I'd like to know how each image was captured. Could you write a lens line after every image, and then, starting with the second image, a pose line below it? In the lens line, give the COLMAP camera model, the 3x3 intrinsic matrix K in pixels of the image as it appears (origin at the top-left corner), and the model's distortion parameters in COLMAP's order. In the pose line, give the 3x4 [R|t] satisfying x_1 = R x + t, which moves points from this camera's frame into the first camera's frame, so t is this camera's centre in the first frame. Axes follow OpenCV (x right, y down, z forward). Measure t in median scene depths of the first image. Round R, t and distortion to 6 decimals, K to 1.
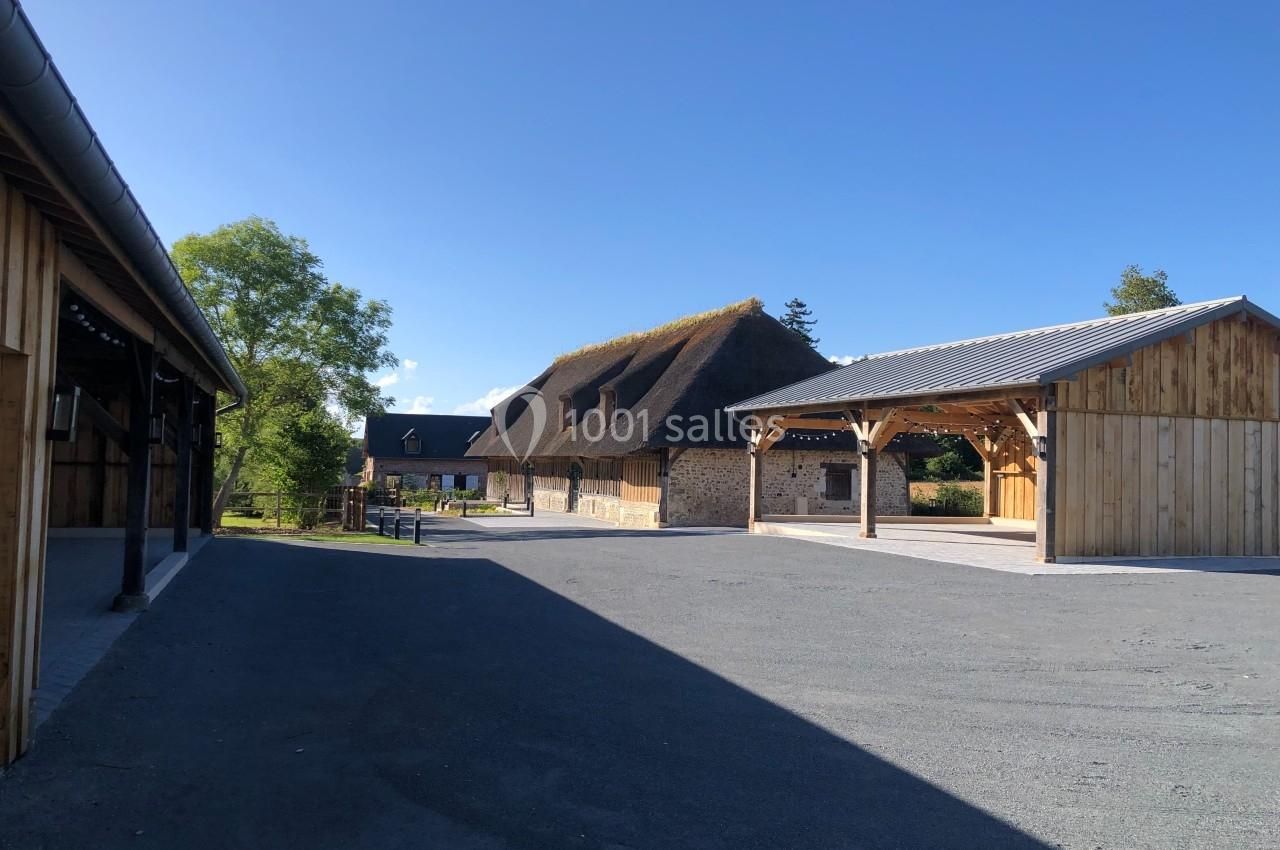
lens RADIAL K [[1060.4, 0, 640.0], [0, 1060.4, 425.0], [0, 0, 1]] dist [0.005916, 0.011661]
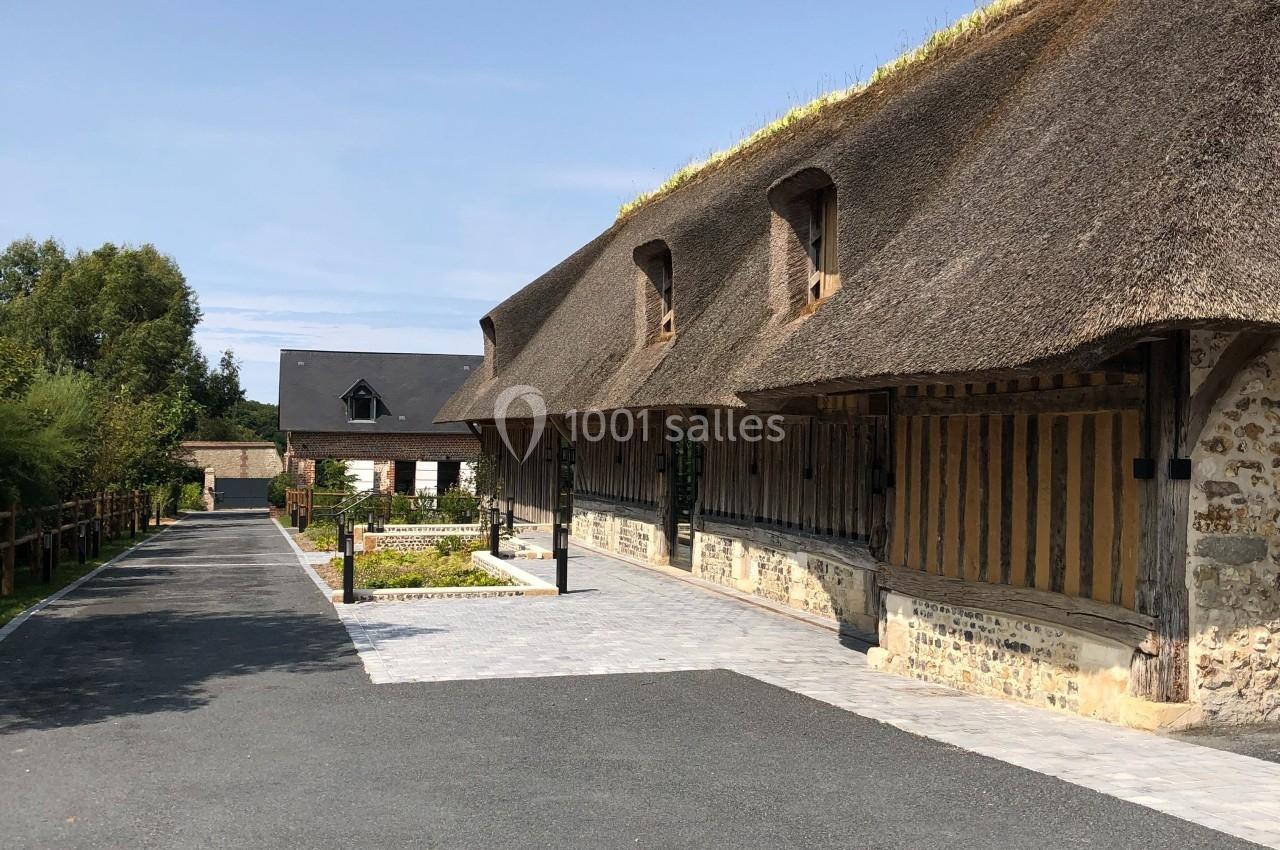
lens RADIAL K [[1060.4, 0, 640.0], [0, 1060.4, 425.0], [0, 0, 1]] dist [0.005916, 0.011661]
pose [[0.998116, -0.020458, -0.057841, -0.055687], [0.021837, 0.999490, 0.023301, 0.025079], [0.057334, -0.024520, 0.998054, 0.643878]]
